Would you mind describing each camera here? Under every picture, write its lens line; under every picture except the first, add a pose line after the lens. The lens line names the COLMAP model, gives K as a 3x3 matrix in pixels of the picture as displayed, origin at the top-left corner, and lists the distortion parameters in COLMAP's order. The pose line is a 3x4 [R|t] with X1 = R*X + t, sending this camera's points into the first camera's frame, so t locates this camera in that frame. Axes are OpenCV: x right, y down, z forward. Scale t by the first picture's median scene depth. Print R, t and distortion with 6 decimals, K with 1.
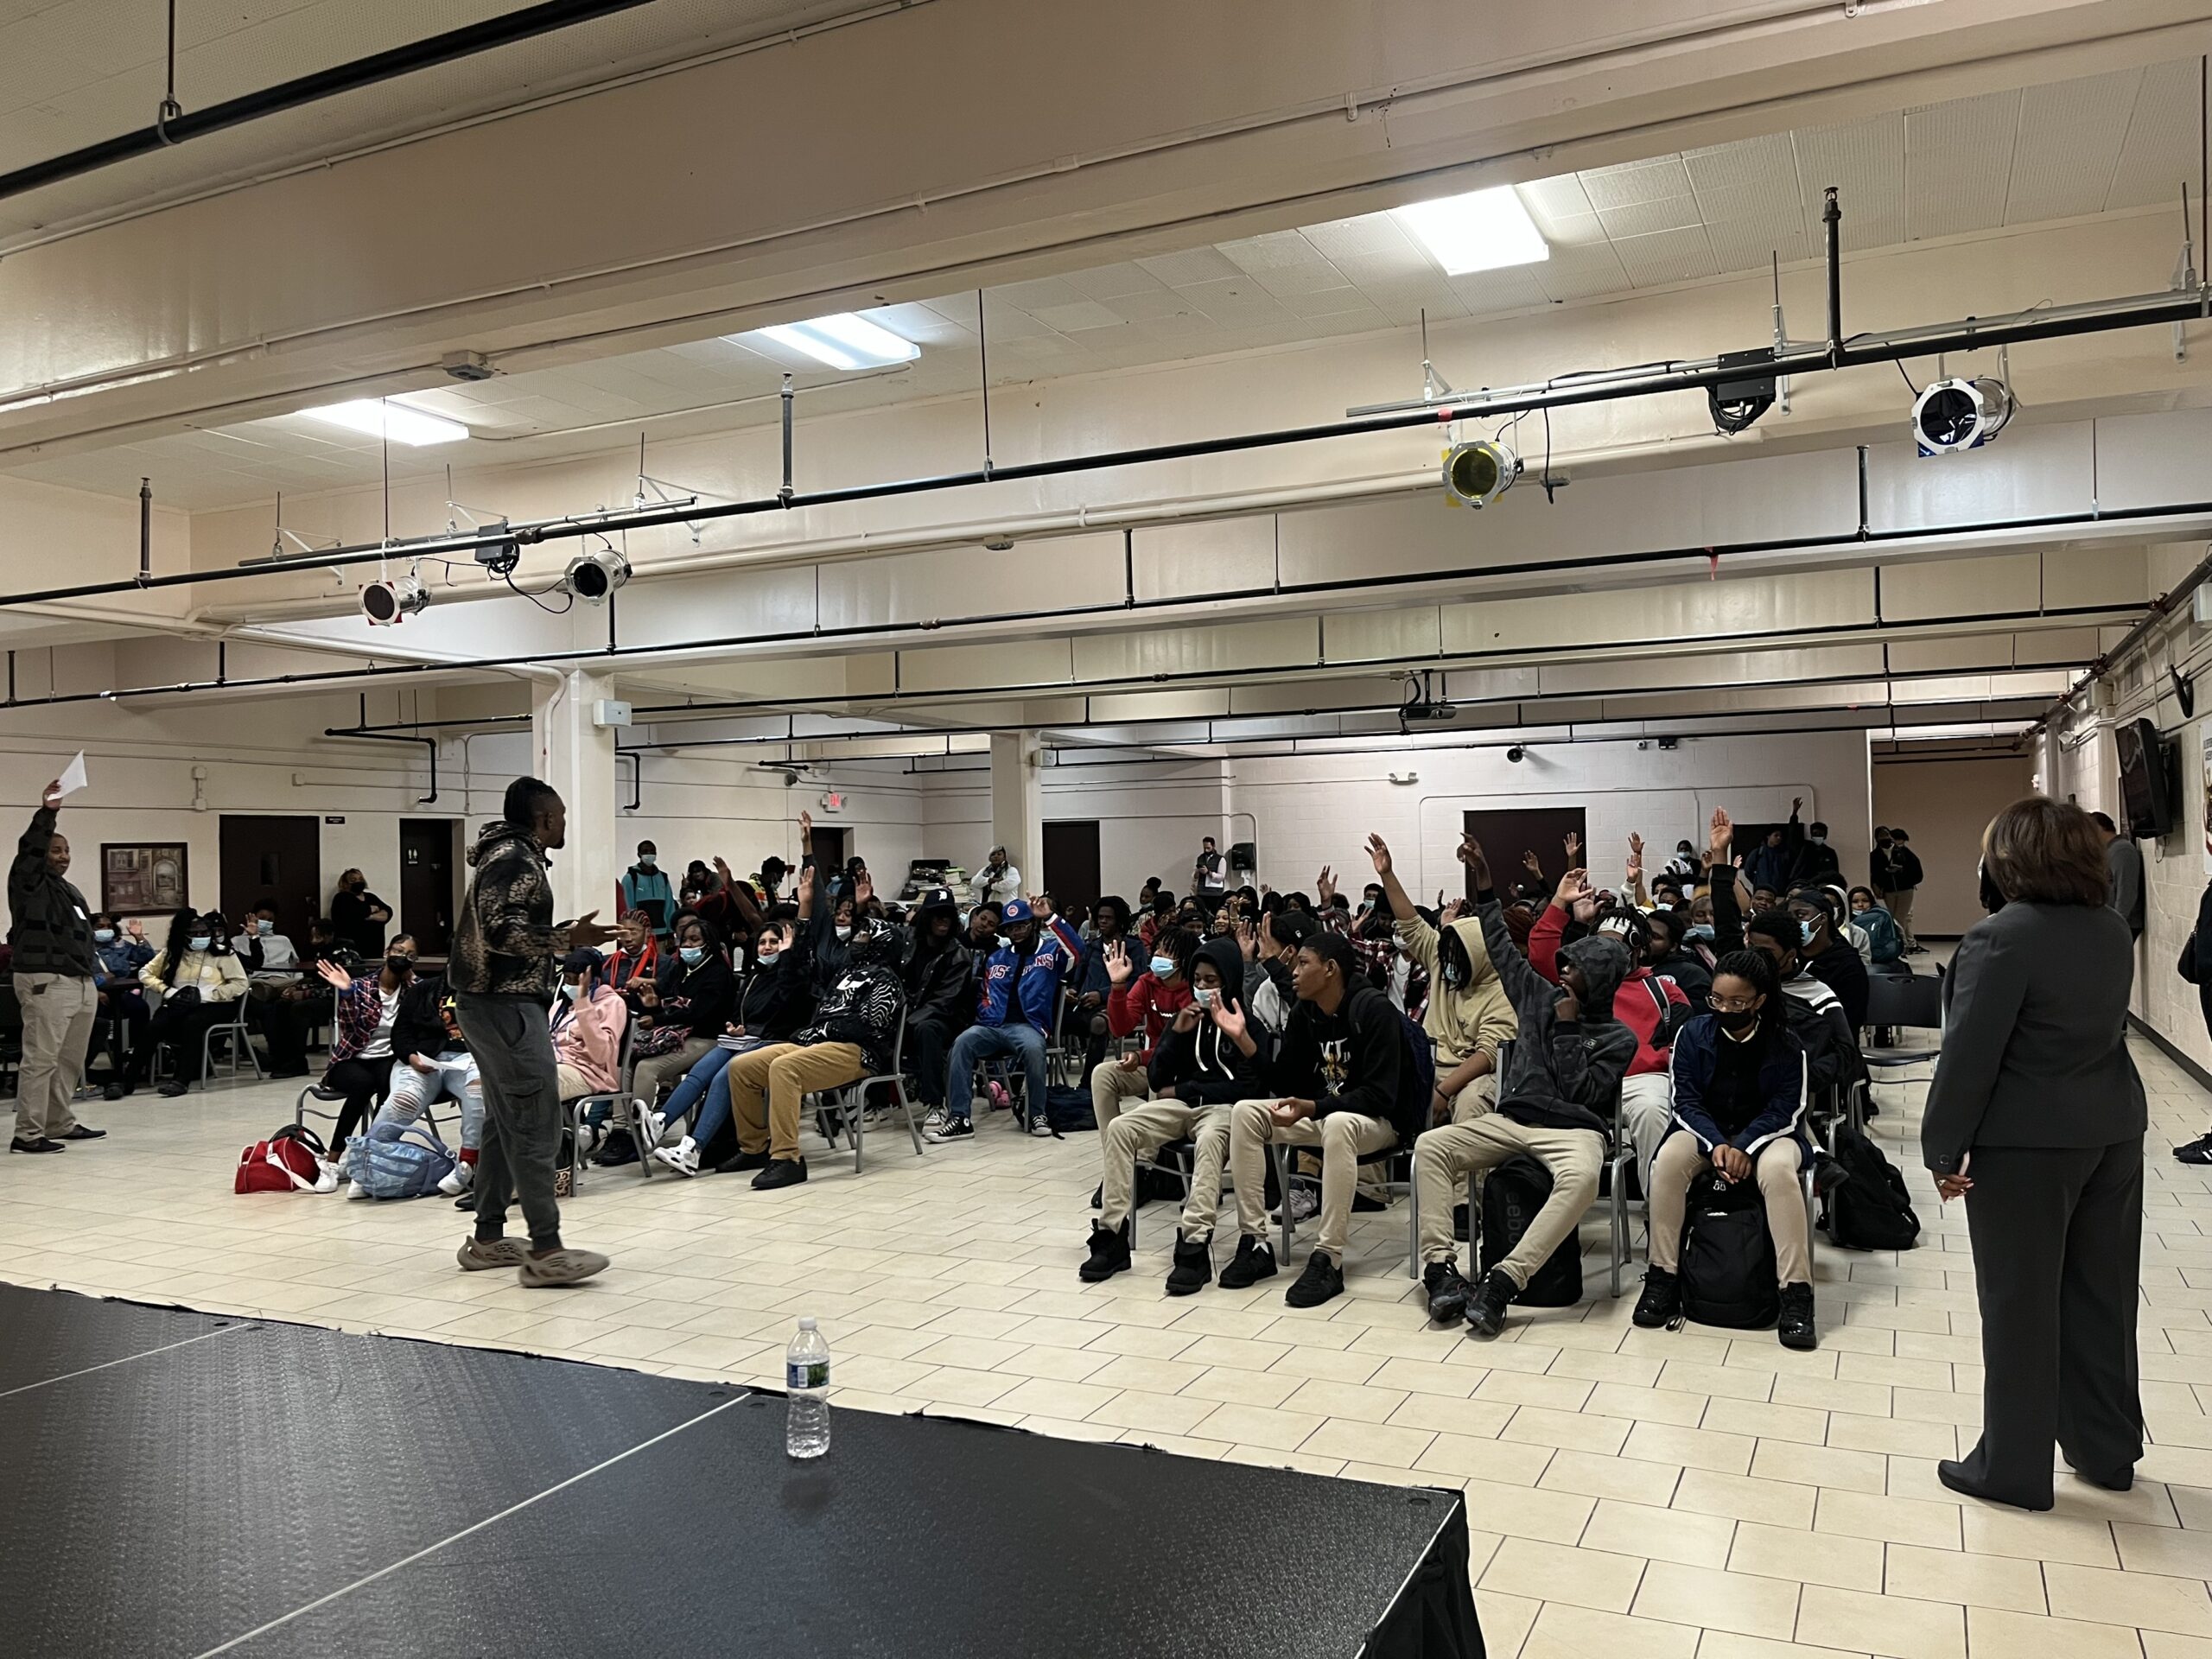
lens RADIAL K [[1672.6, 0, 1063.7], [0, 1672.6, 845.4], [0, 0, 1]] dist [0.066907, -0.088249]
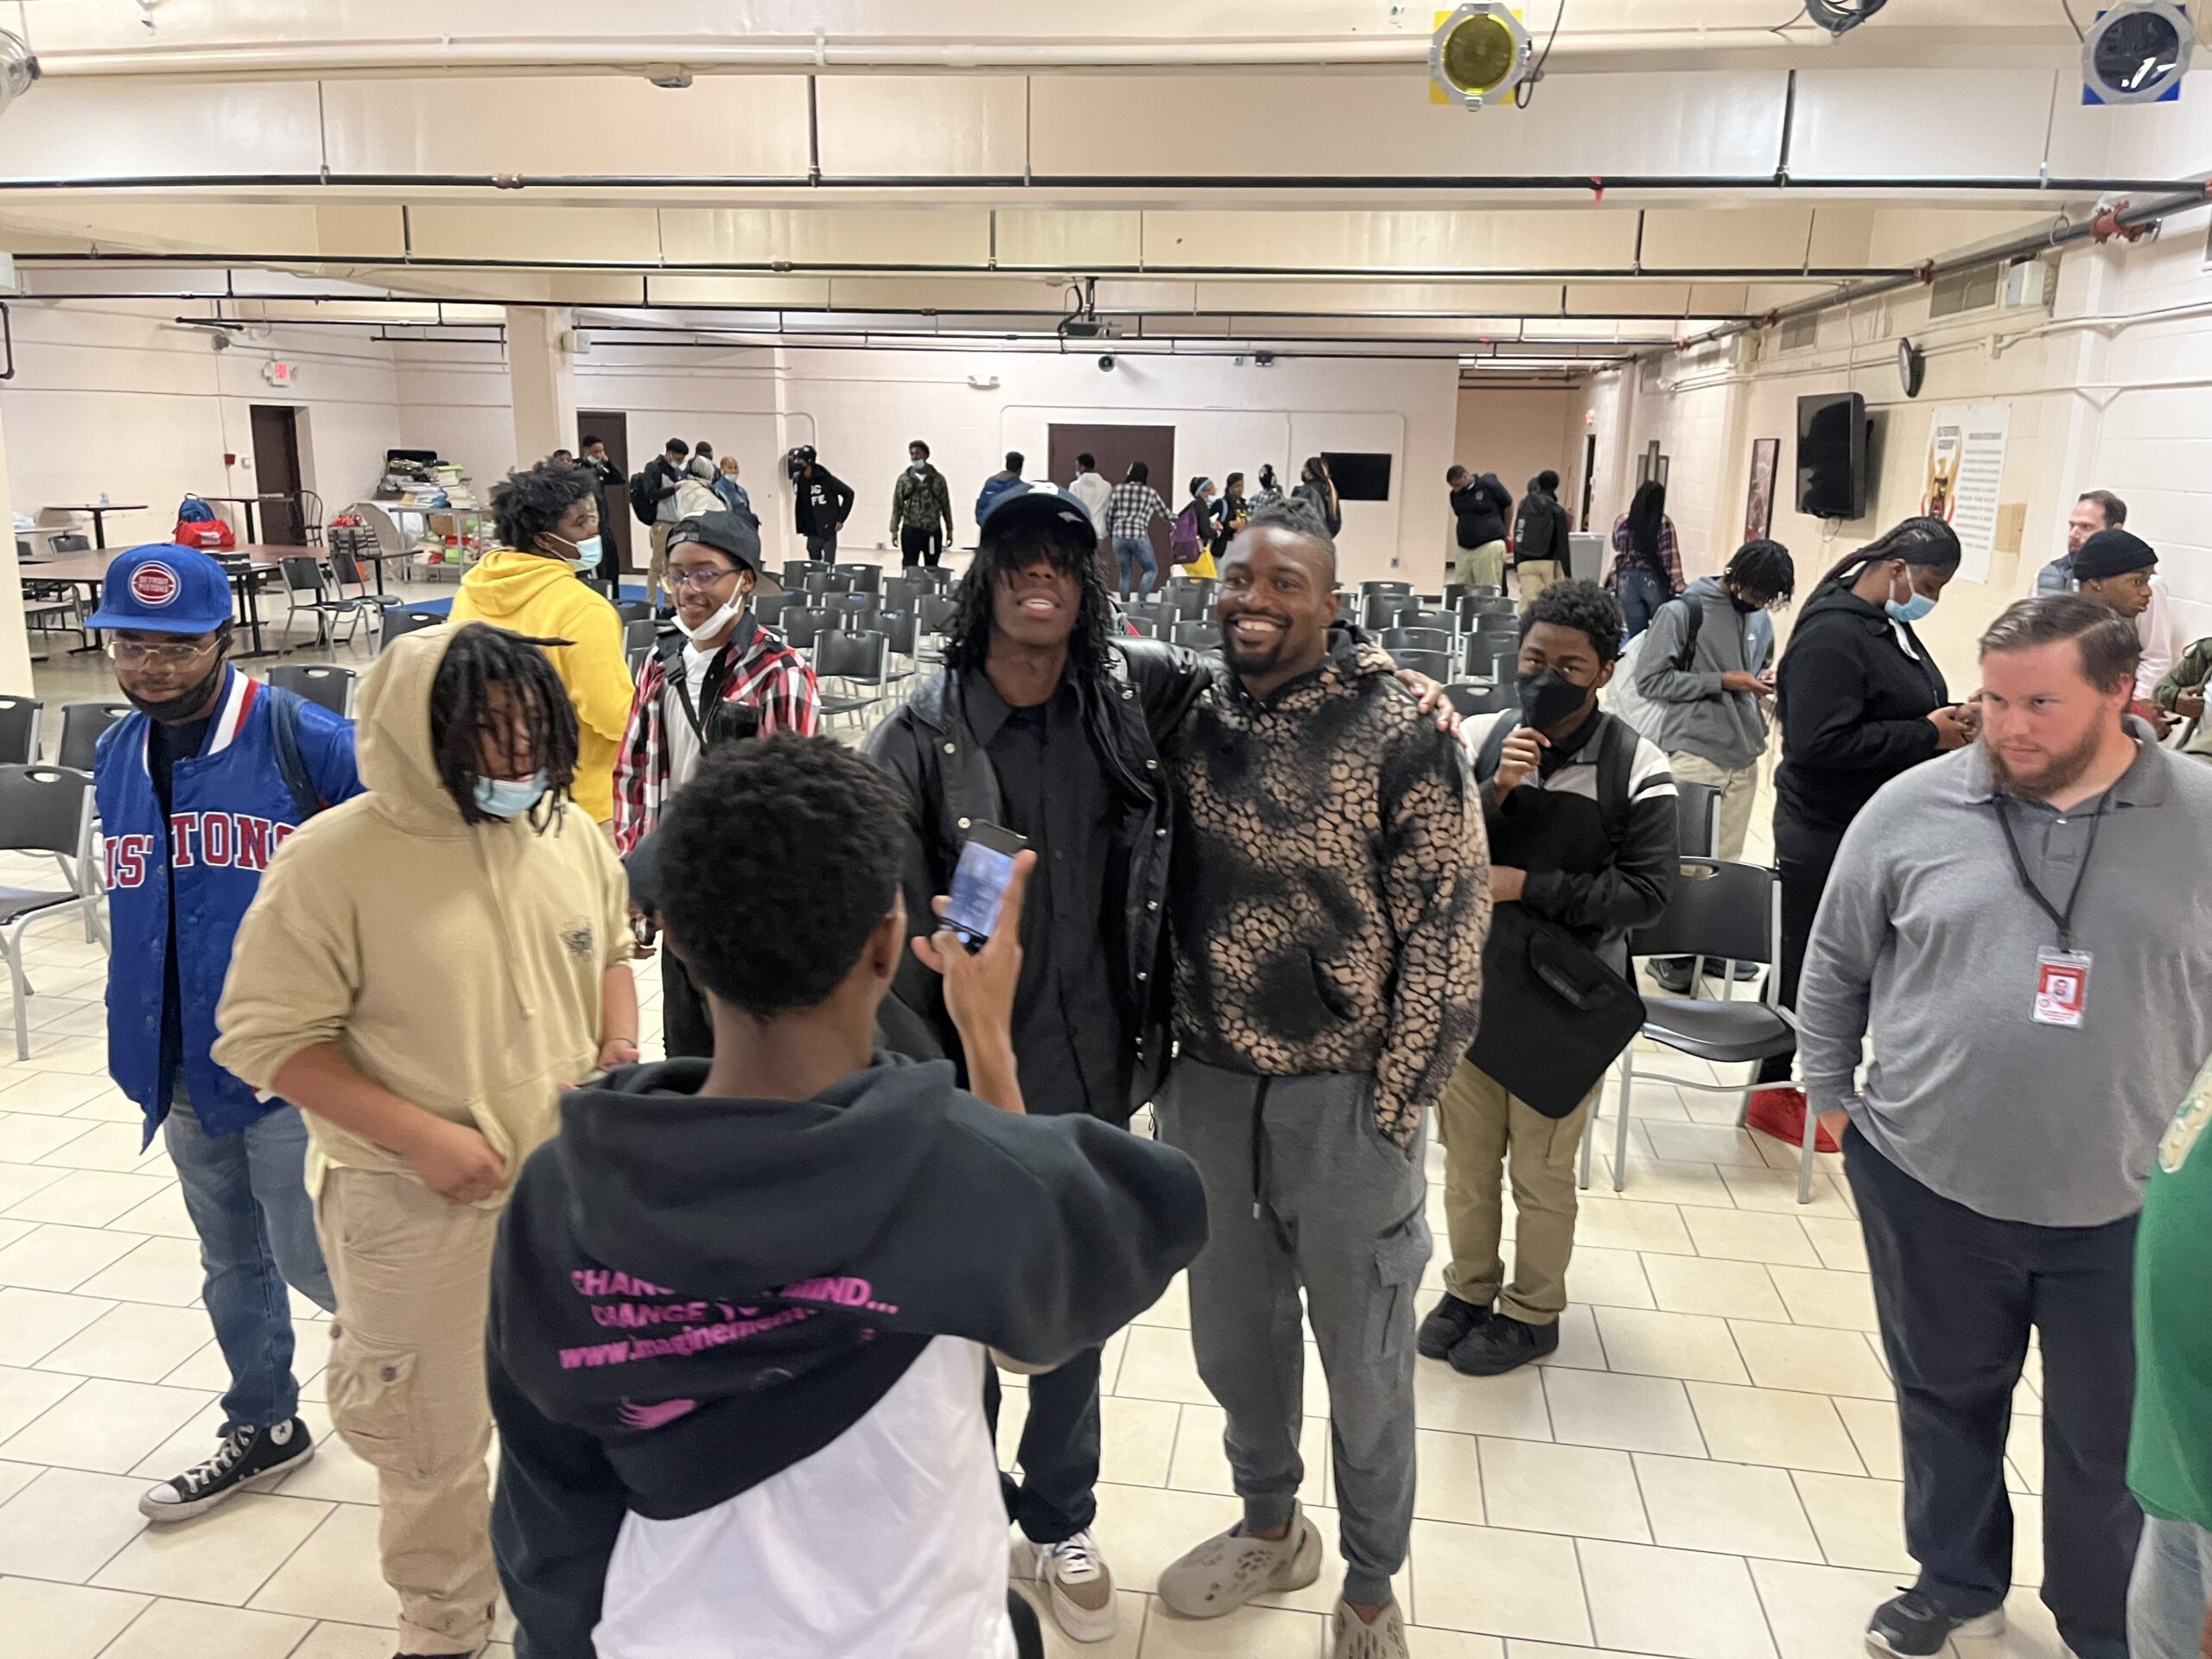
lens RADIAL K [[1672.6, 0, 1086.3], [0, 1672.6, 834.3], [0, 0, 1]] dist [0.066907, -0.088249]
pose [[0.949567, -0.038496, 0.311192, -0.038494], [-0.037720, 0.971205, 0.235240, -0.020296], [-0.311287, -0.235114, 0.920772, 0.101046]]
